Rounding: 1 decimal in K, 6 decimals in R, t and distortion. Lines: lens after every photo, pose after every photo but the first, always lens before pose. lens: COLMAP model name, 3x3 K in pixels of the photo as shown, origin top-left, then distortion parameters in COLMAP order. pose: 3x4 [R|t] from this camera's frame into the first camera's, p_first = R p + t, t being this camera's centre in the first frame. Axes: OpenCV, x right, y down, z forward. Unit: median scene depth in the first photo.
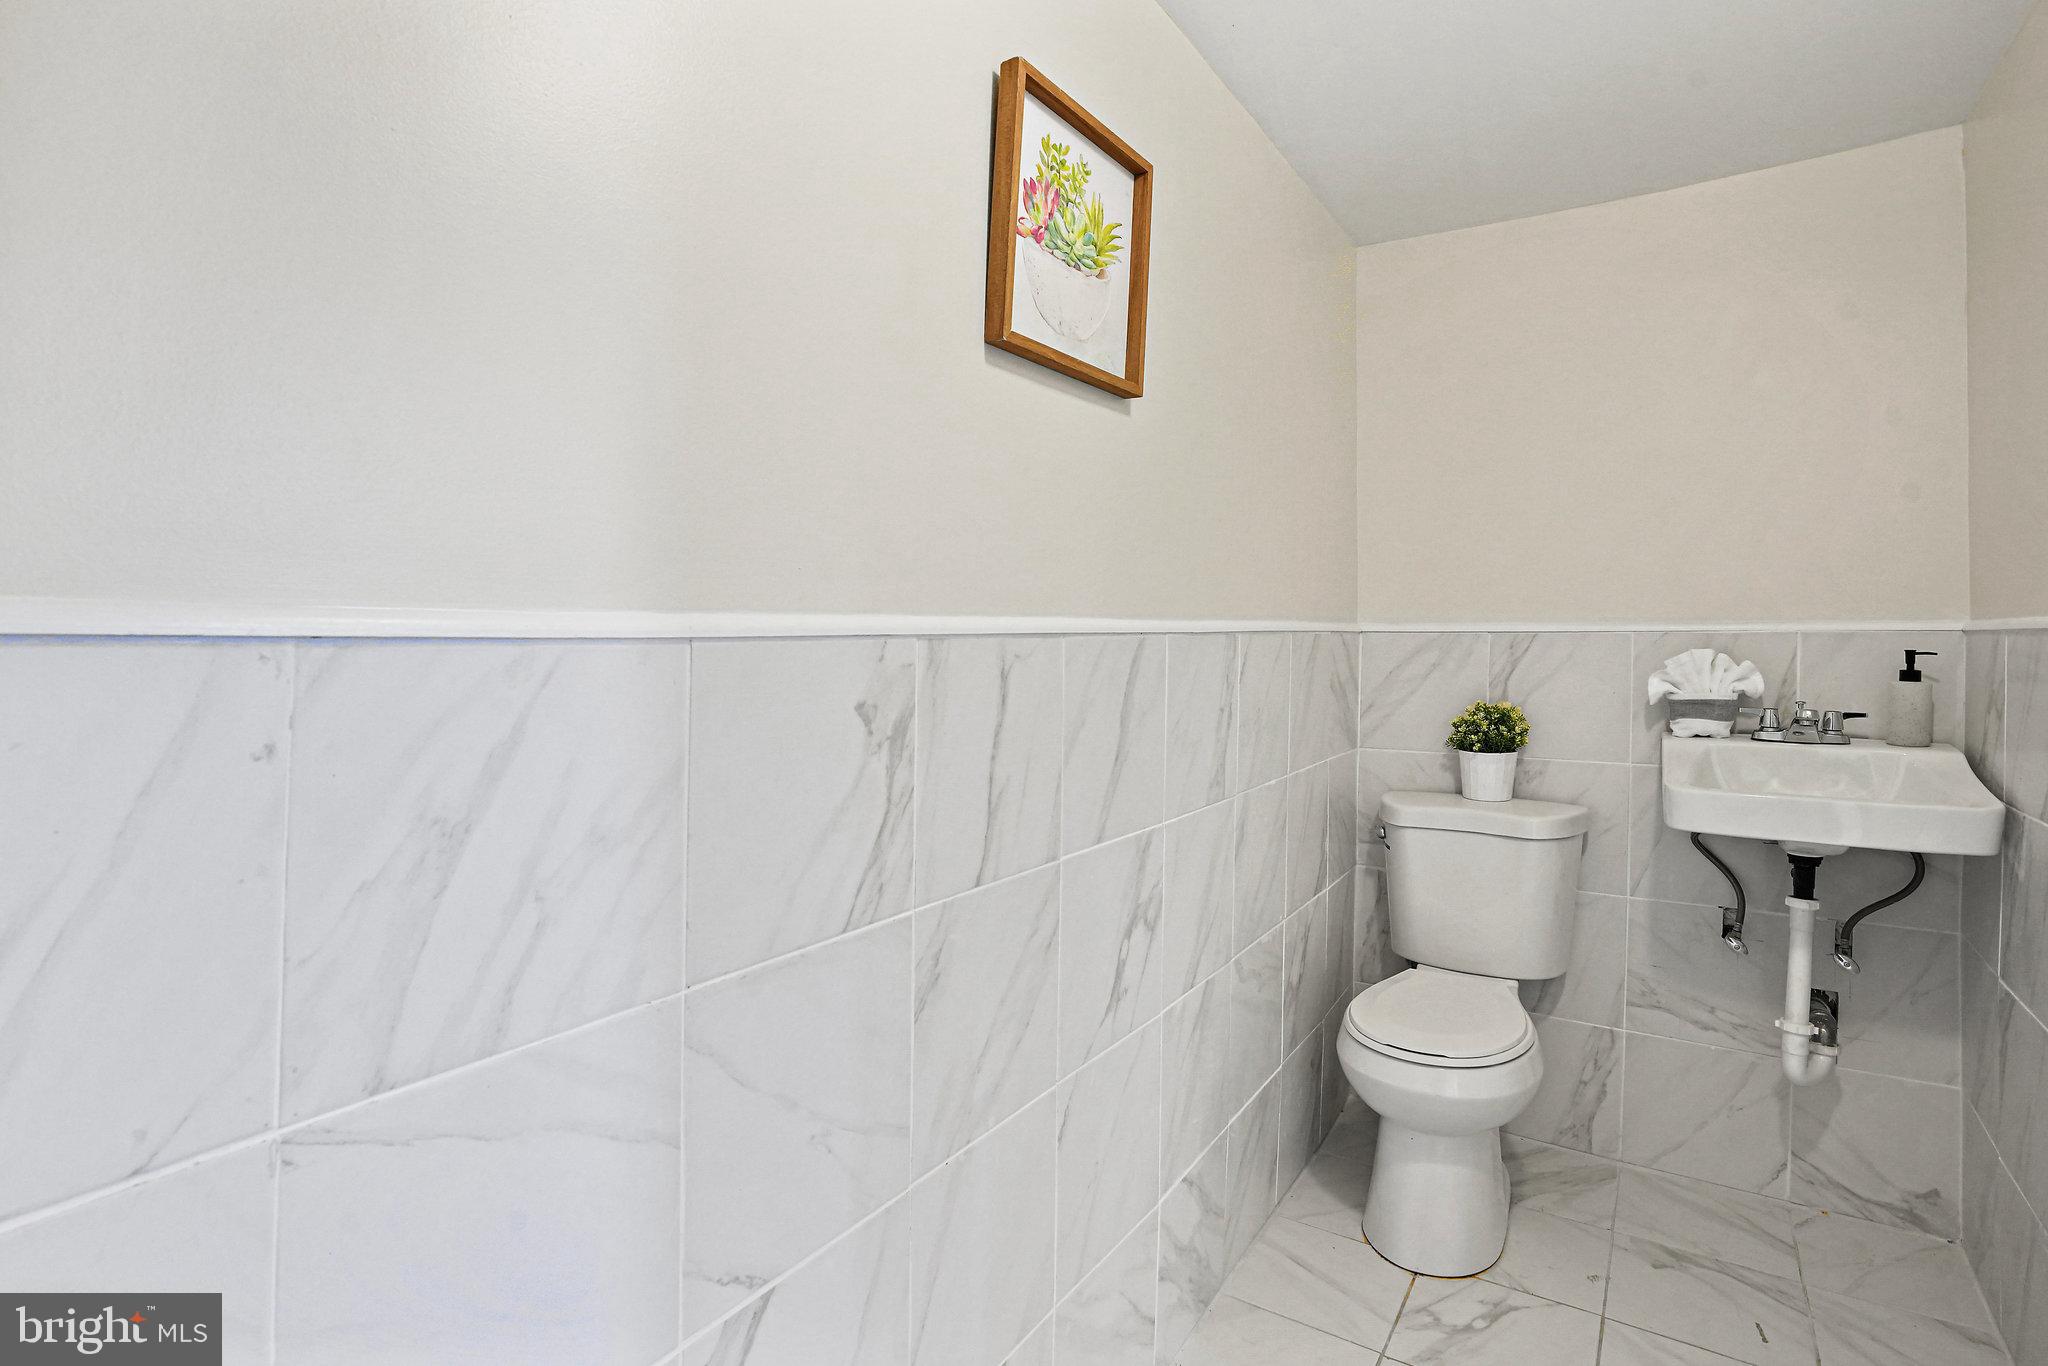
lens RADIAL K [[1018.9, 0, 1024.0], [0, 1018.9, 683.0], [0, 0, 1]] dist [-0.000546, 0.000018]
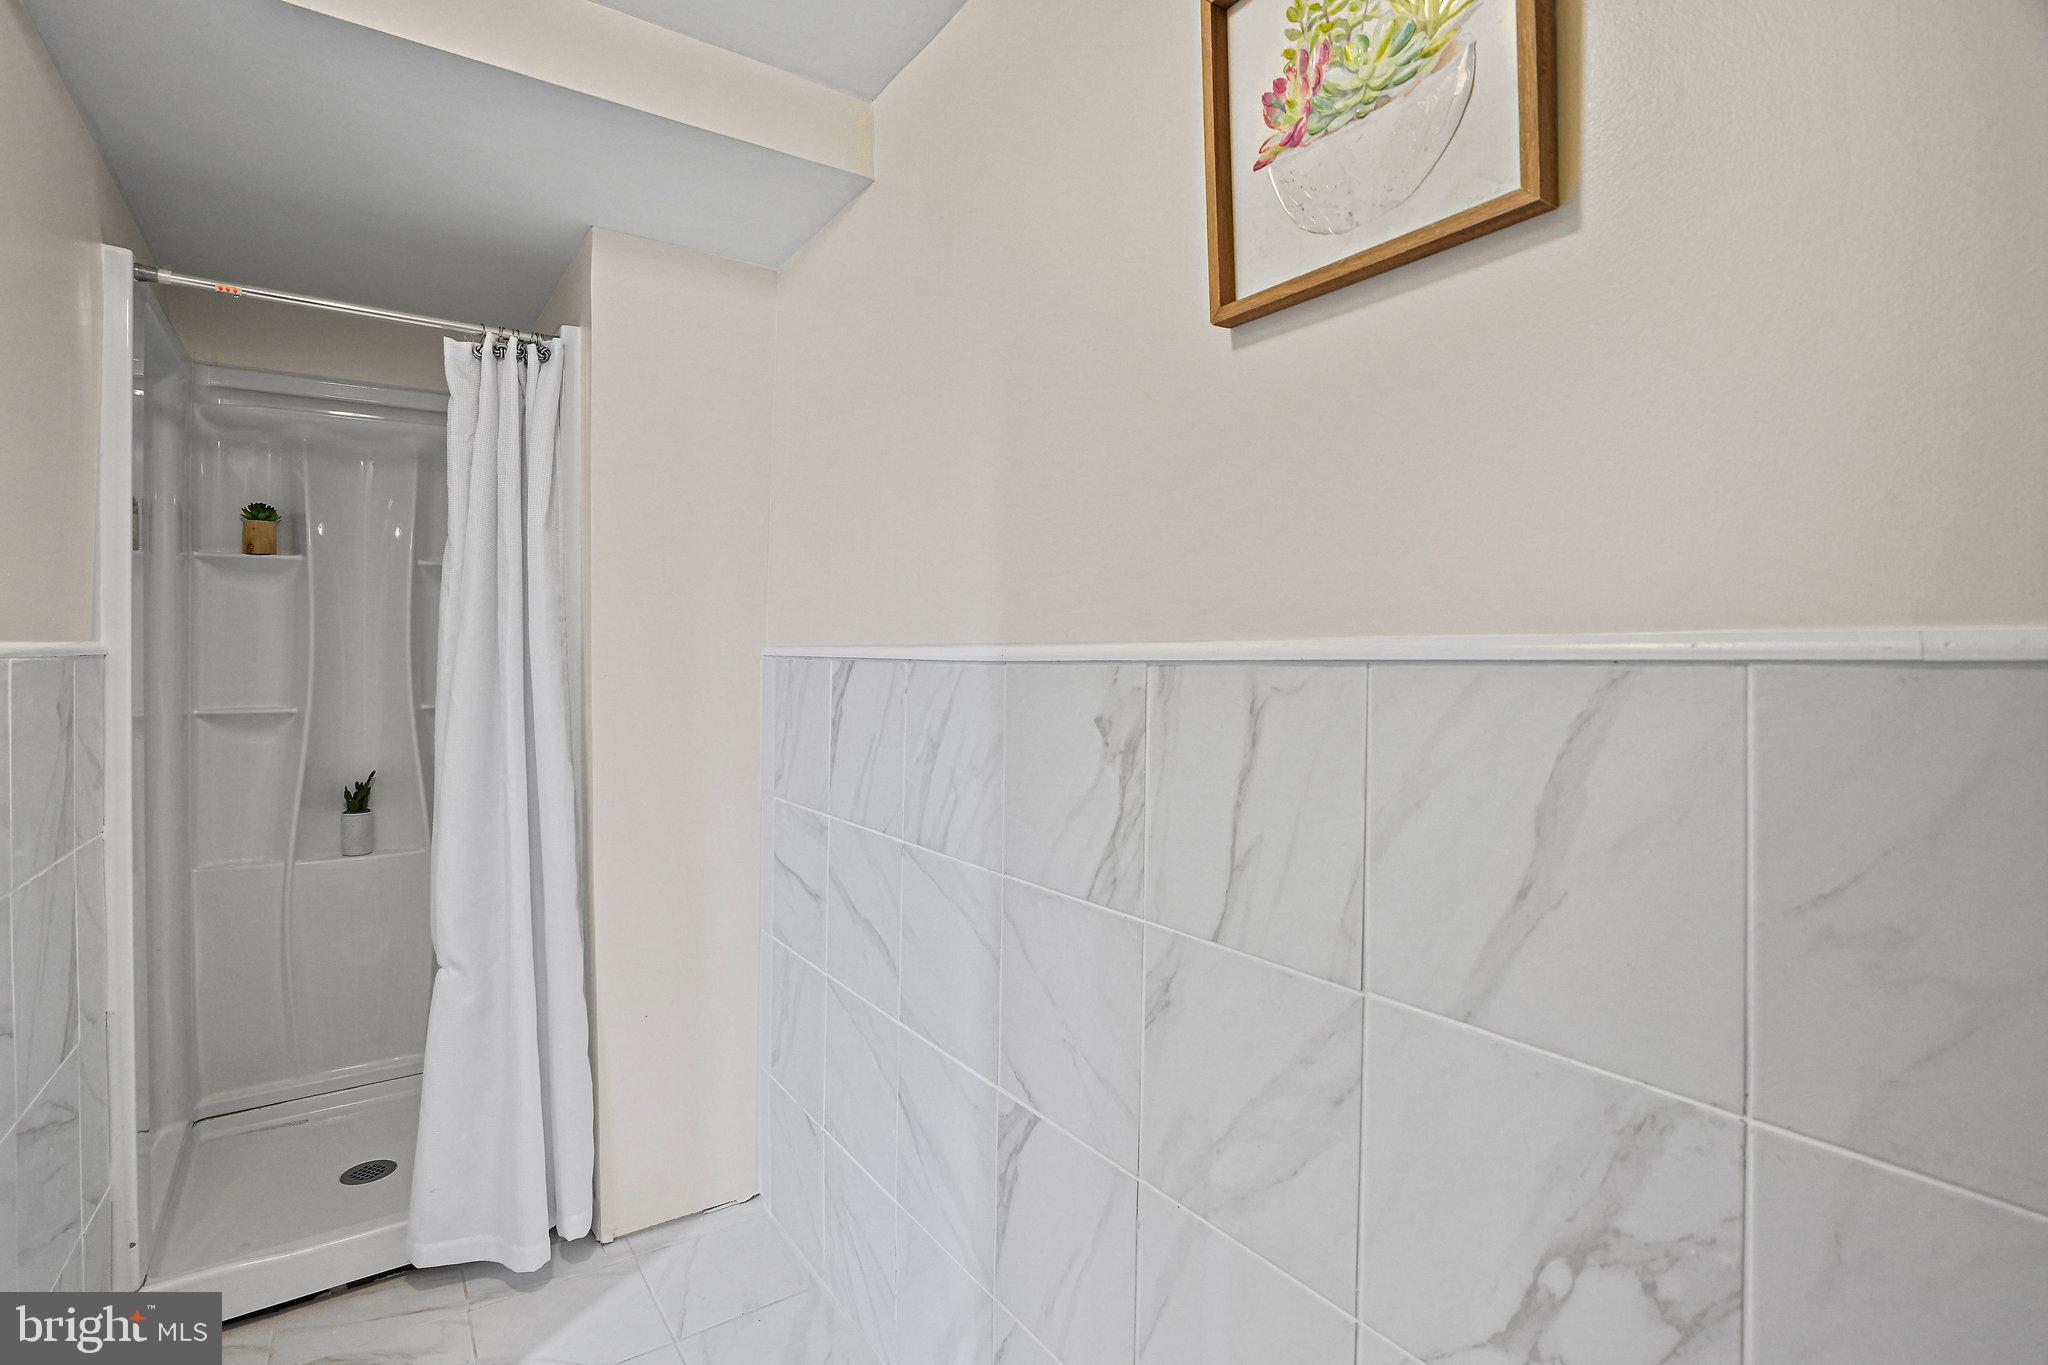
lens RADIAL K [[983.3, 0, 1024.0], [0, 983.3, 682.5], [0, 0, 1]] dist [0.015953, 0.000110]
pose [[-0.358481, 0.030290, -0.933045, 0.875699], [-0.041562, 0.997965, 0.048365, -0.067700], [0.932611, 0.056117, -0.356493, 1.222027]]
